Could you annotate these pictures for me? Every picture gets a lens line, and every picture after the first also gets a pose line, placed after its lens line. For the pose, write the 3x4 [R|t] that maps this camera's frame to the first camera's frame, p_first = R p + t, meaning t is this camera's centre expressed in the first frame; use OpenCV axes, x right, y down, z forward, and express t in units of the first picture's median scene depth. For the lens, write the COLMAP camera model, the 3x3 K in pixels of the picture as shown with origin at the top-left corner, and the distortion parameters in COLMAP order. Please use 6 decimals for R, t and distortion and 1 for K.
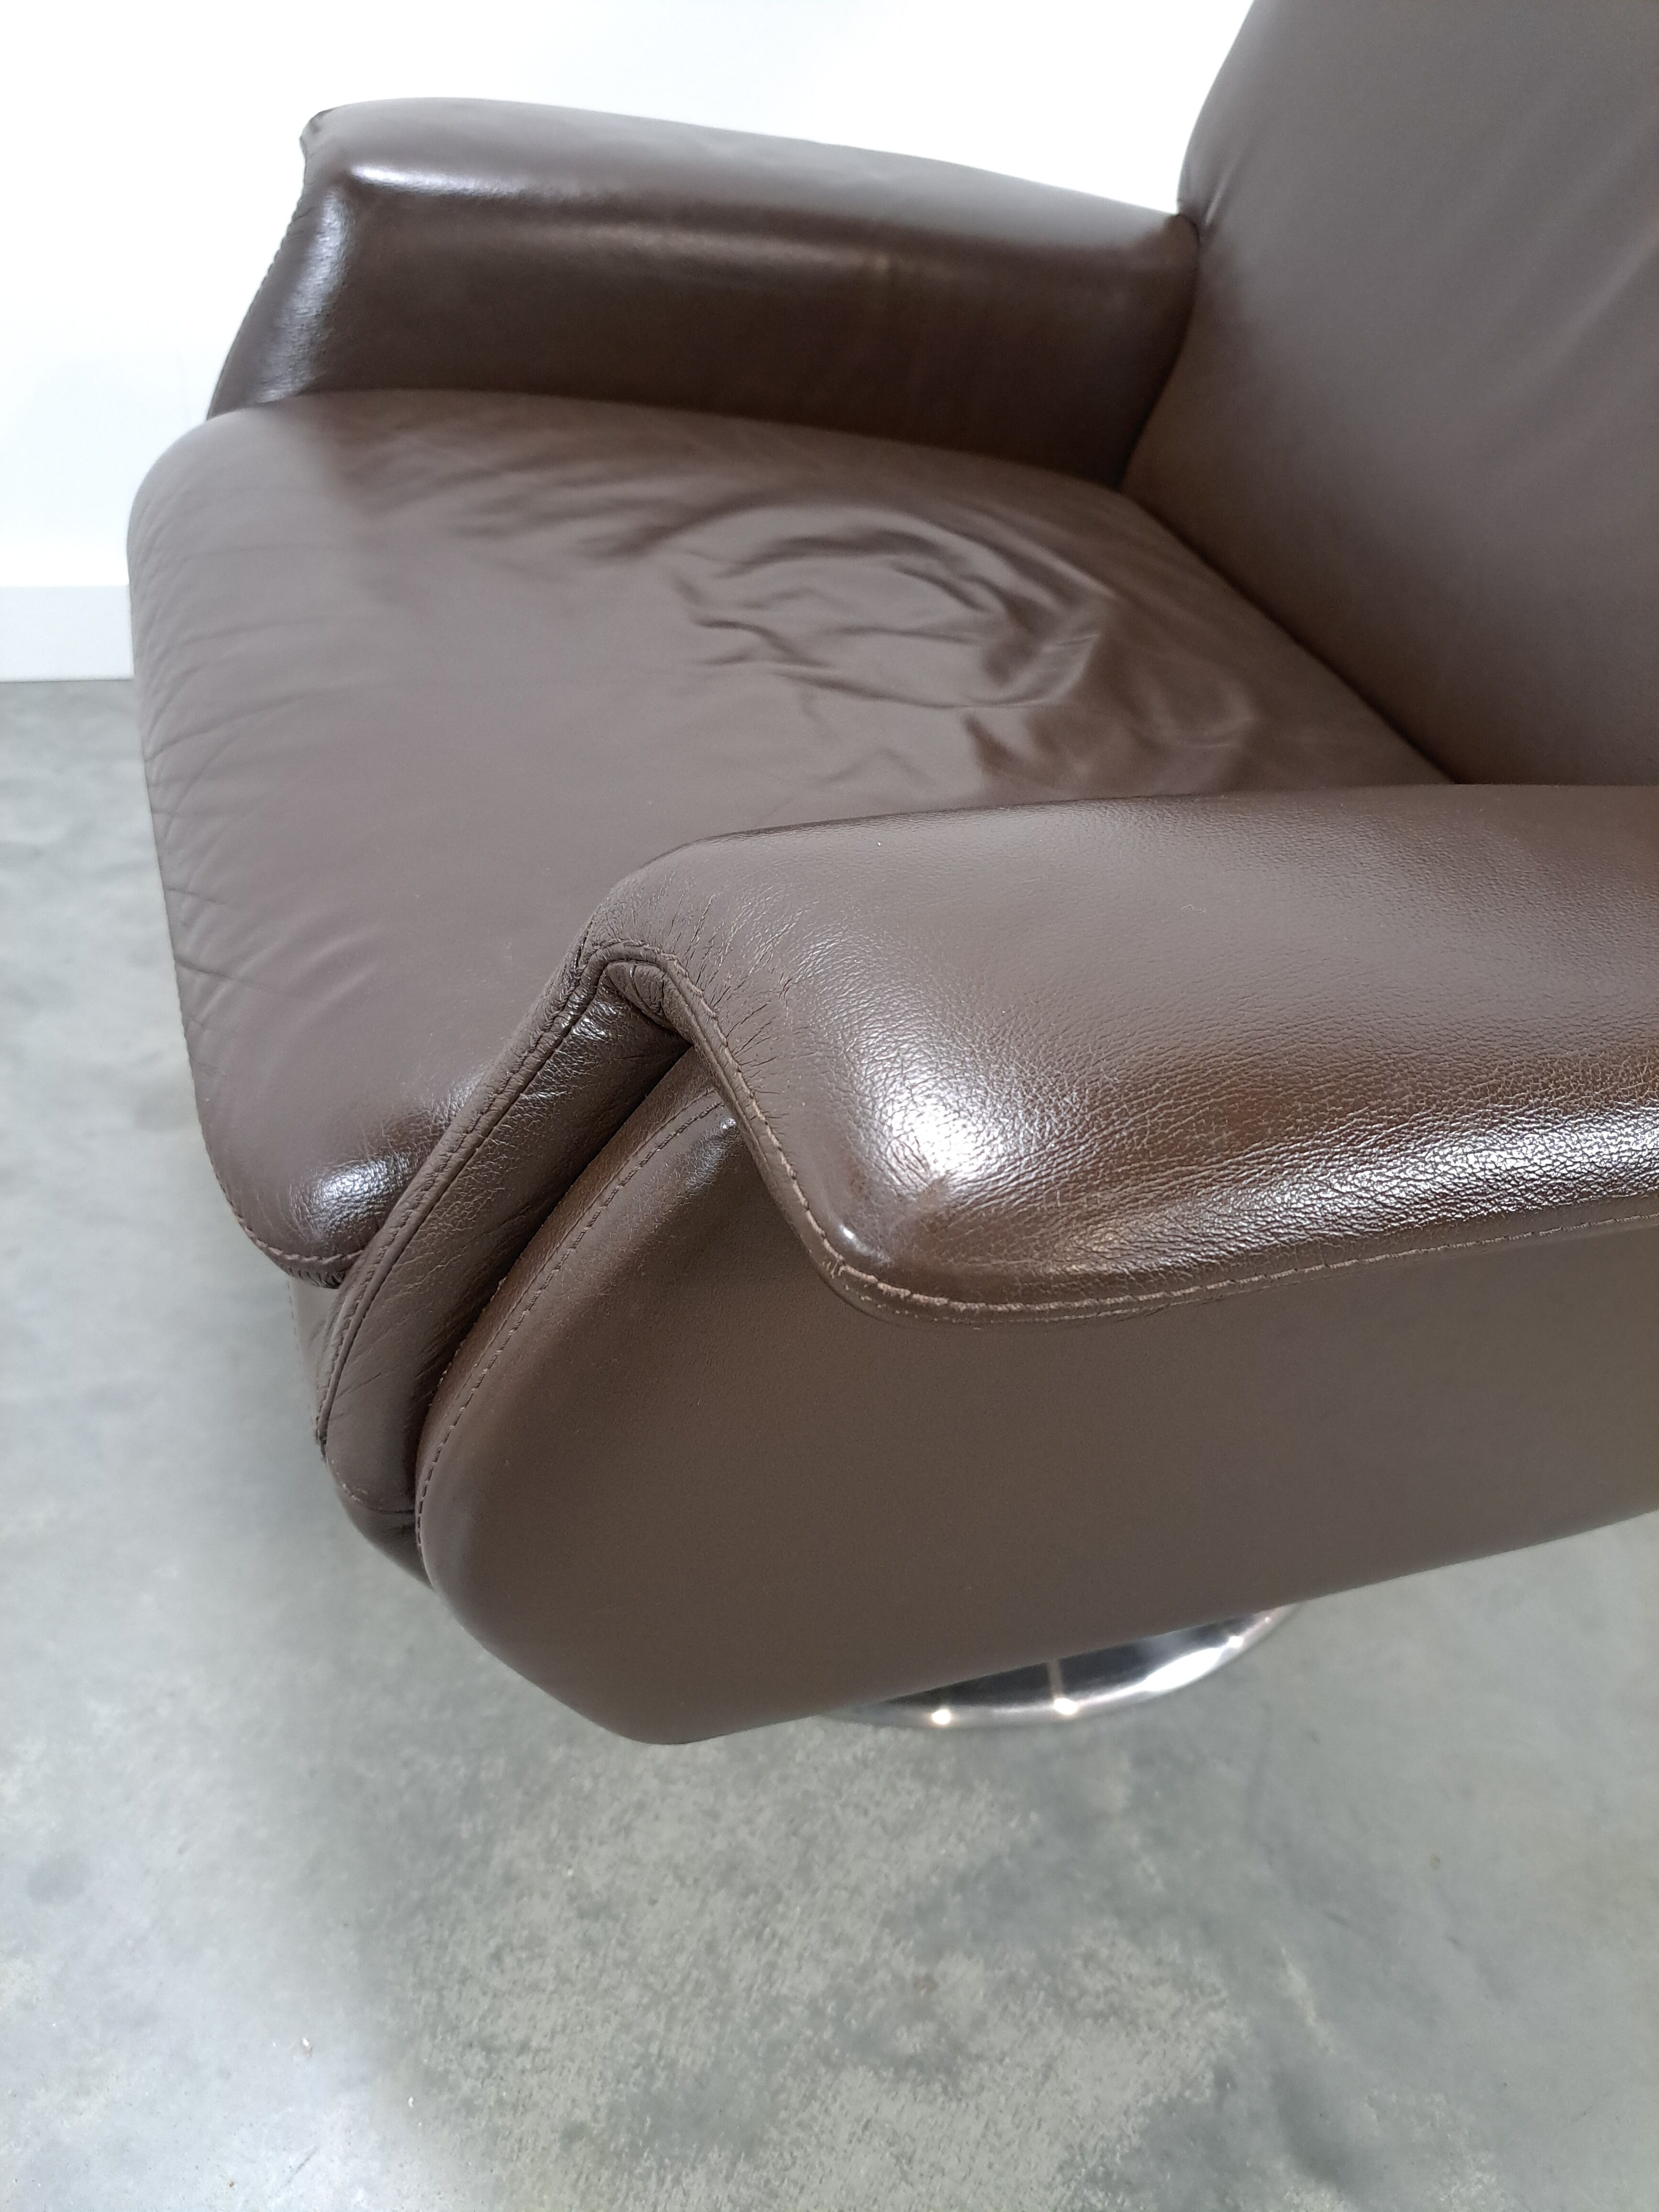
lens RADIAL K [[1619.3, 0, 814.1], [0, 1619.3, 1117.0], [0, 0, 1]] dist [0.028146, -0.026688]
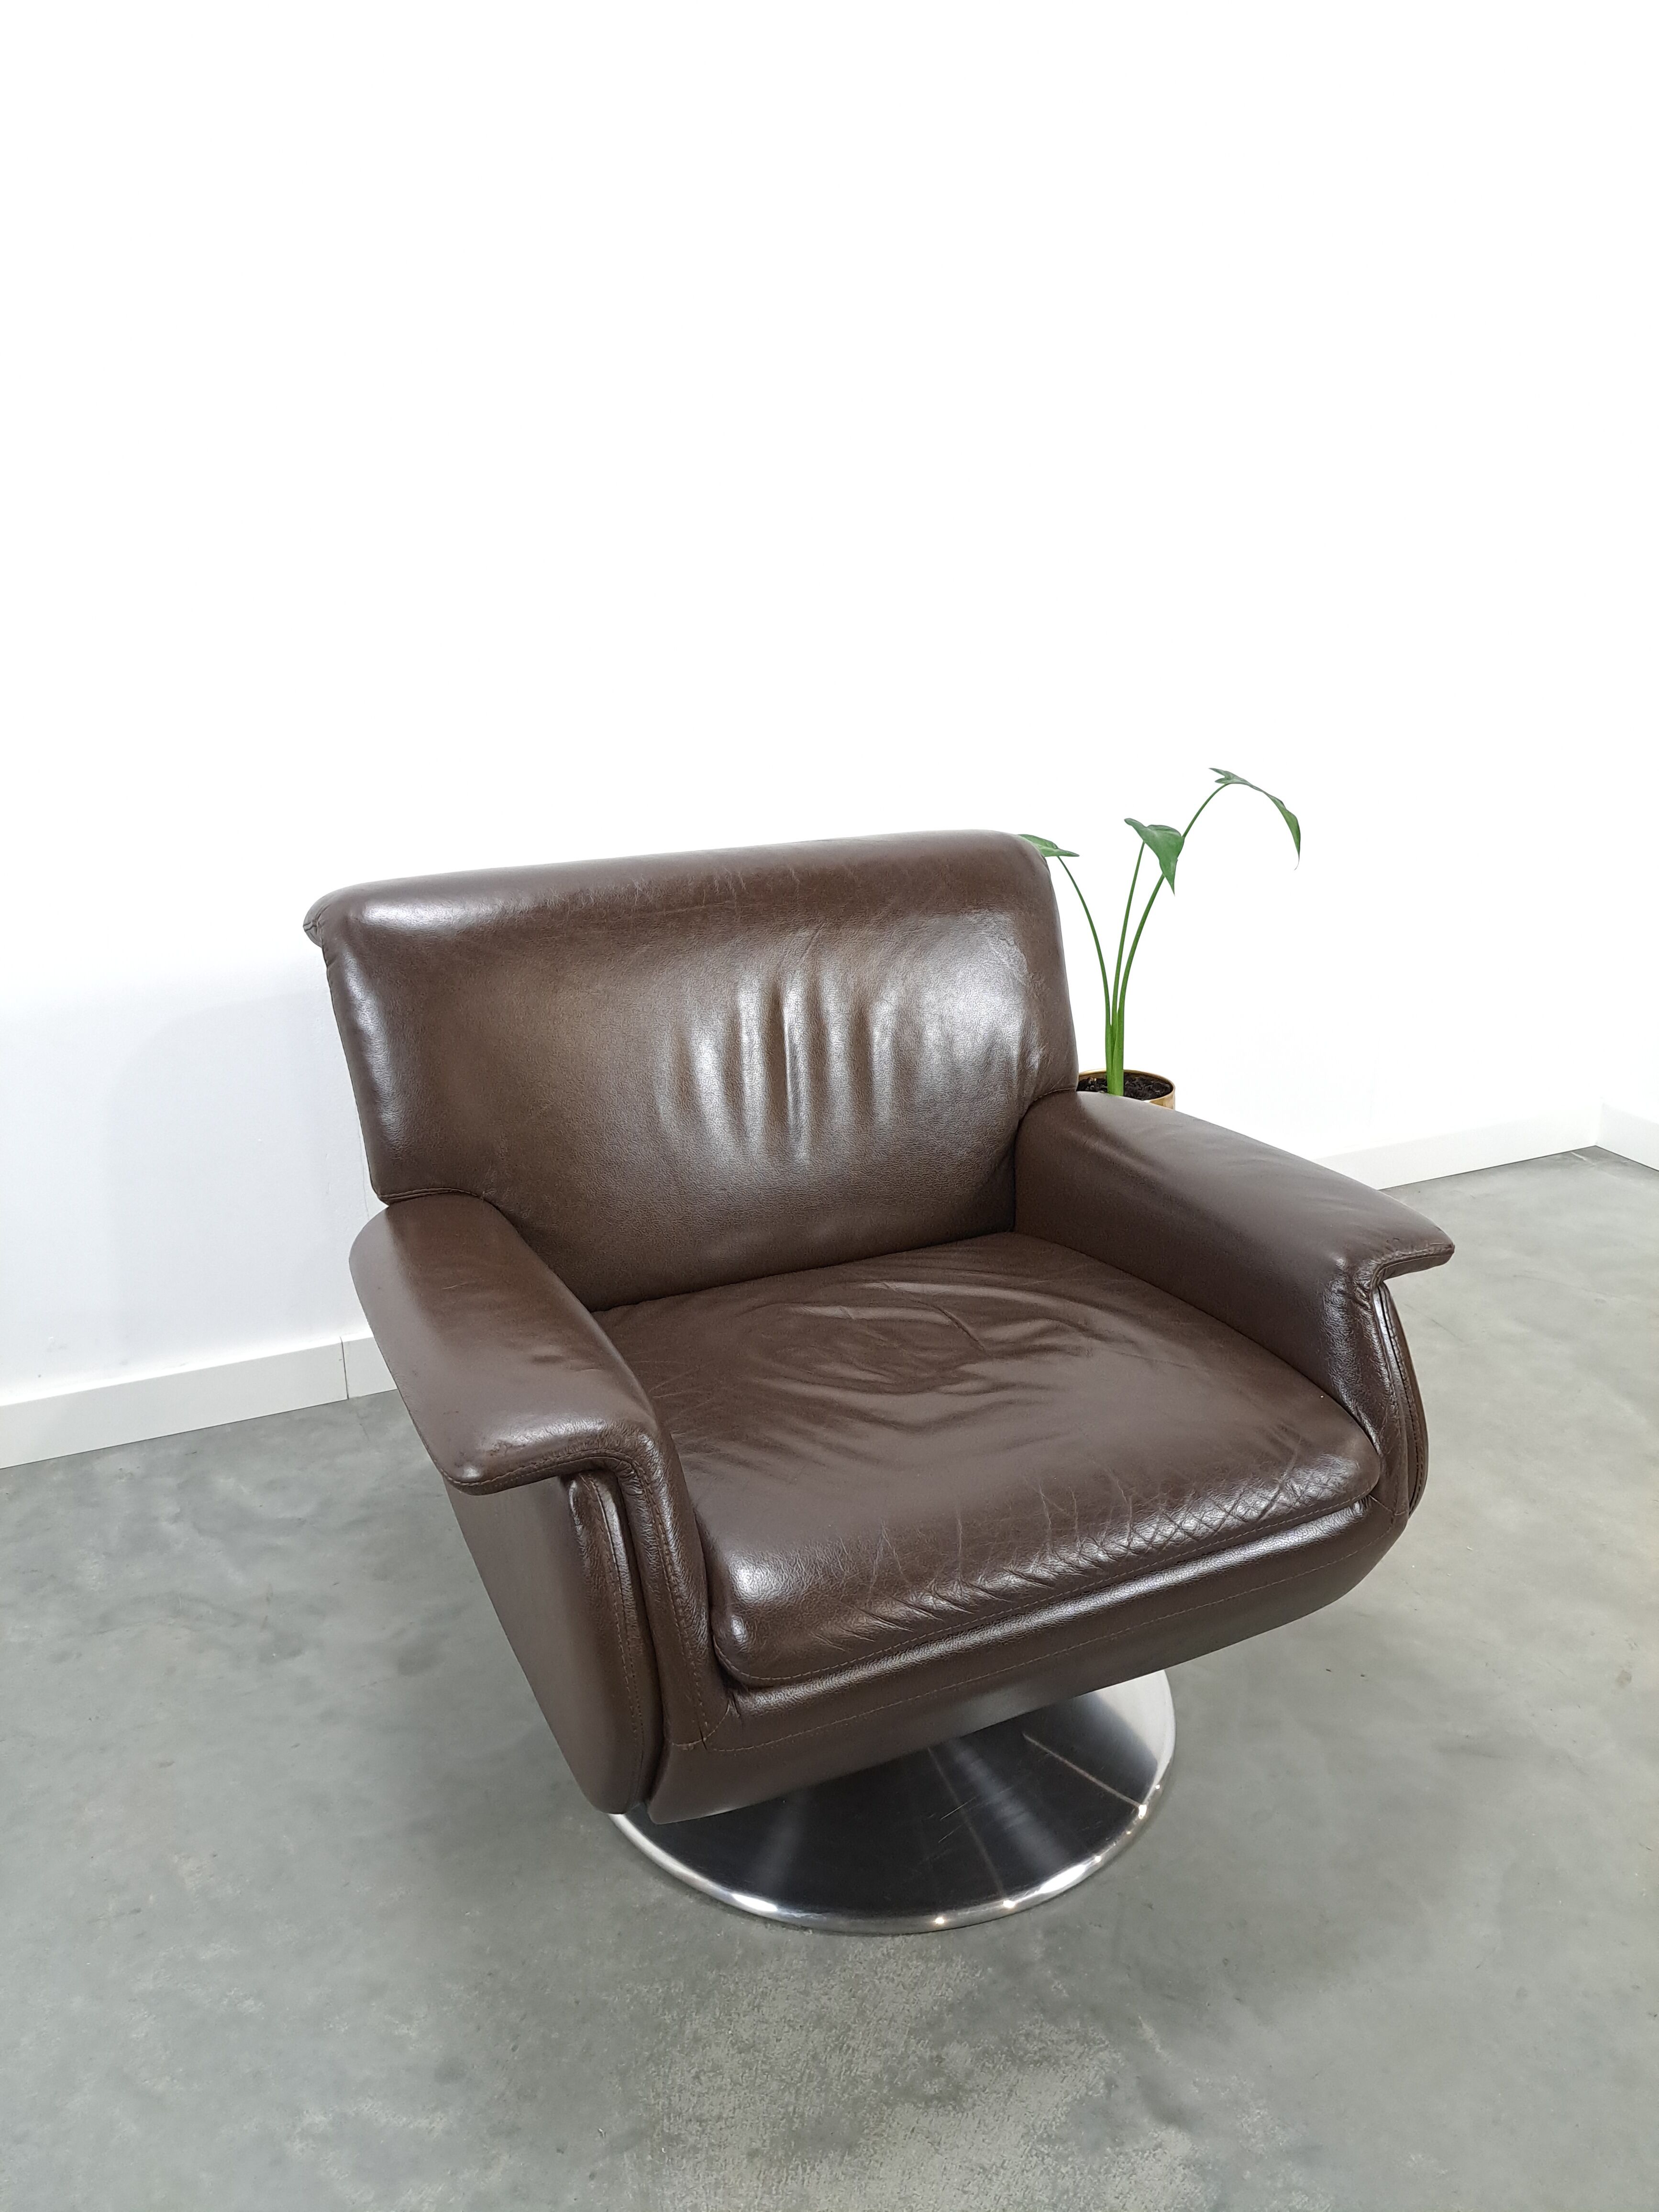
lens RADIAL K [[1595.9, 0, 804.8], [0, 1595.9, 1112.4], [0, 0, 1]] dist [0.012821, 0.005935]
pose [[0.986941, -0.157714, 0.032771, 0.031173], [0.158825, 0.918819, -0.361313, 0.190938], [0.026874, 0.361799, 0.931869, -0.996296]]
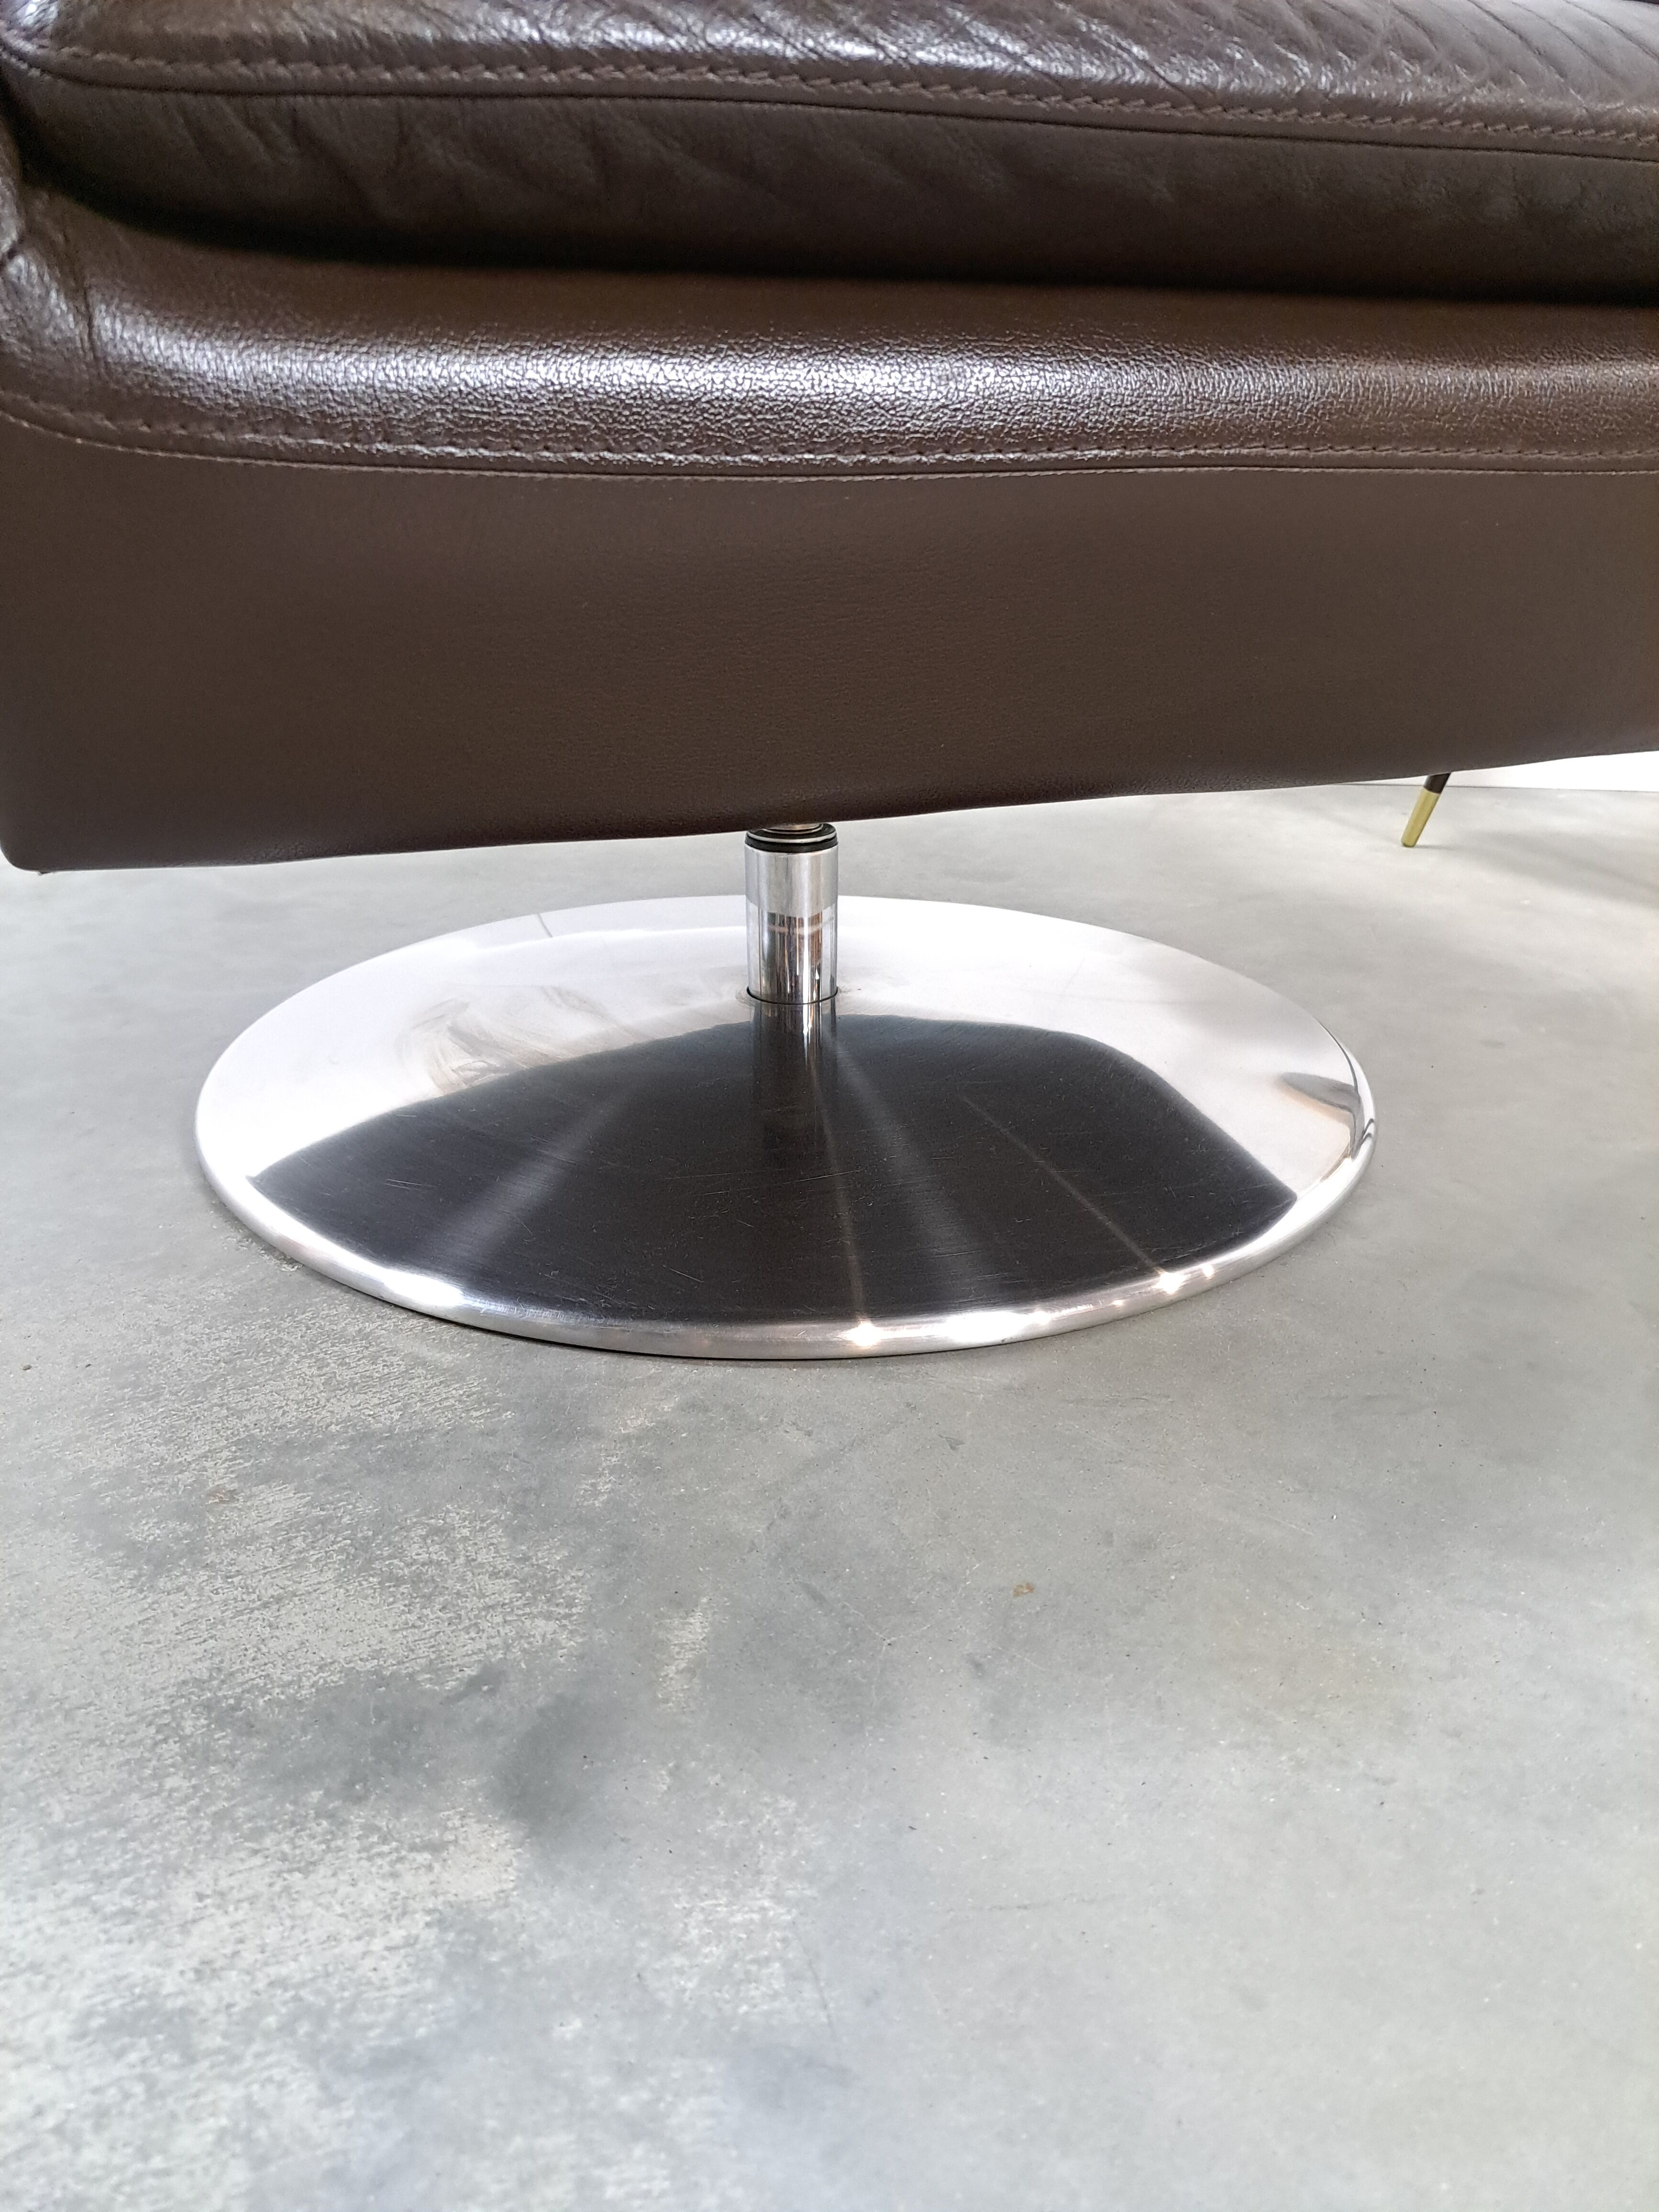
lens RADIAL K [[1588.1, 0, 846.3], [0, 1588.1, 1115.2], [0, 0, 1]] dist [0.025079, -0.005793]
pose [[0.902526, 0.053003, -0.427361, 0.622342], [-0.194179, 0.935871, -0.294008, 0.523380], [0.384372, 0.348335, 0.854939, 0.420613]]
